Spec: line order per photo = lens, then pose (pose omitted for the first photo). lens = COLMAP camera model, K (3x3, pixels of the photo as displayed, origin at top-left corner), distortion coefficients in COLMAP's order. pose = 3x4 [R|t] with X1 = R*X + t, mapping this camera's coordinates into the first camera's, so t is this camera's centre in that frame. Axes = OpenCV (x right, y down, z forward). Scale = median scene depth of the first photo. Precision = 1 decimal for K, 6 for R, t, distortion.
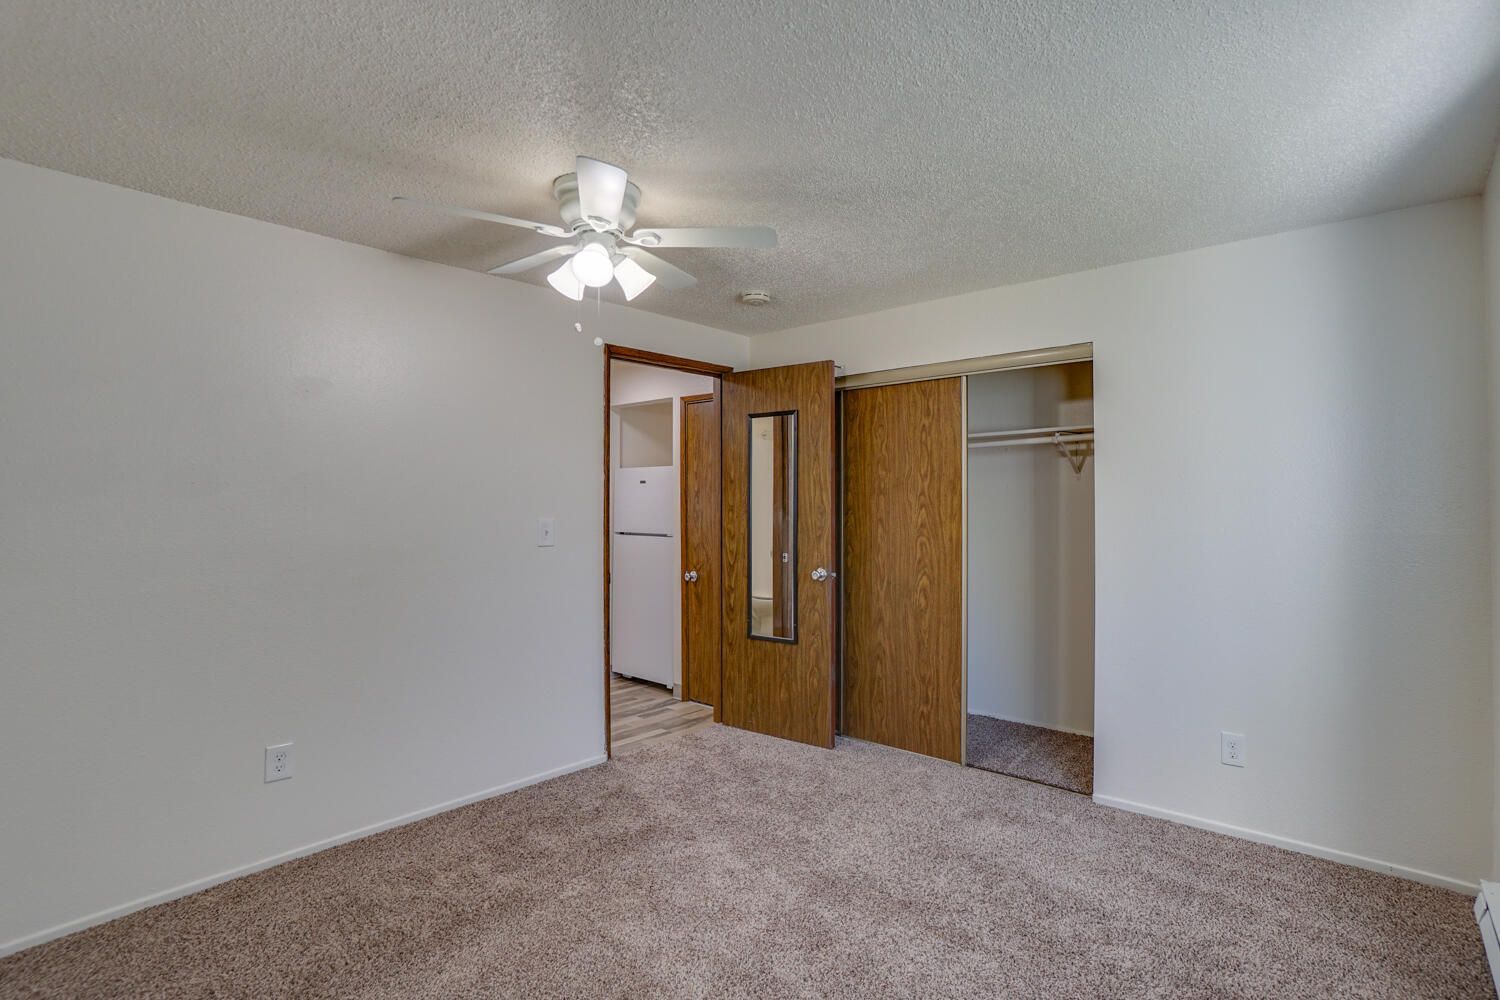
lens RADIAL K [[698.4, 0, 760.4], [0, 698.4, 493.2], [0, 0, 1]] dist [-0.072448, 0.026445]
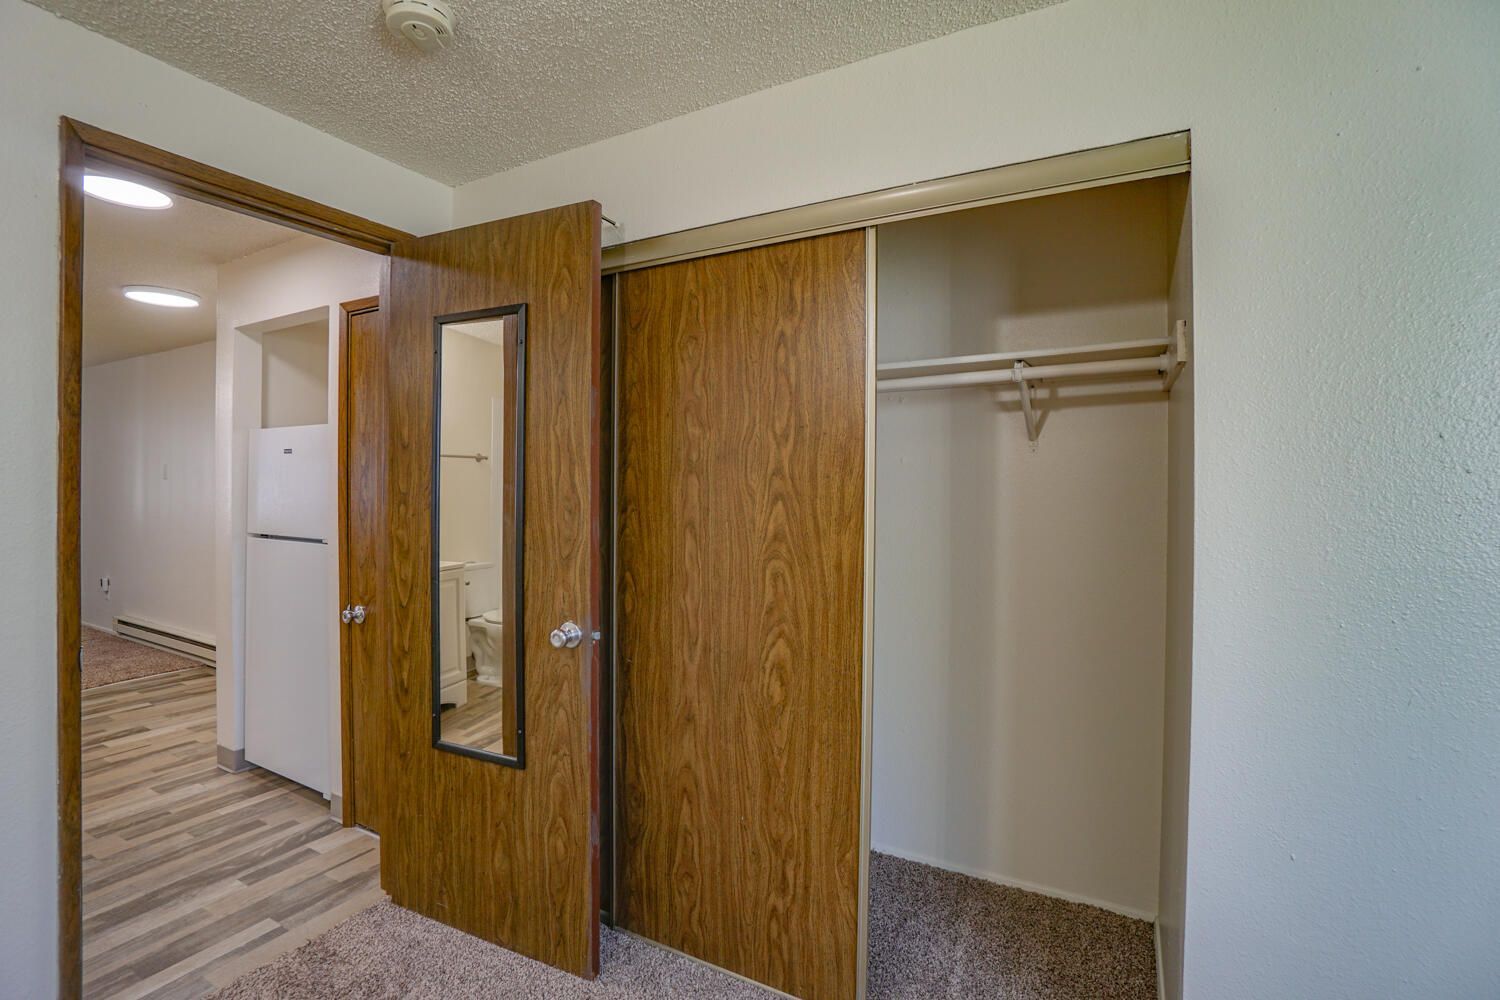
lens RADIAL K [[692.1, 0, 747.0], [0, 692.1, 483.3], [0, 0, 1]] dist [-0.034295, 0.011331]
pose [[0.959045, 0.005517, 0.283198, 0.067480], [-0.008783, 0.999909, 0.010266, 0.003151], [-0.283116, -0.012333, 0.959006, 0.492288]]
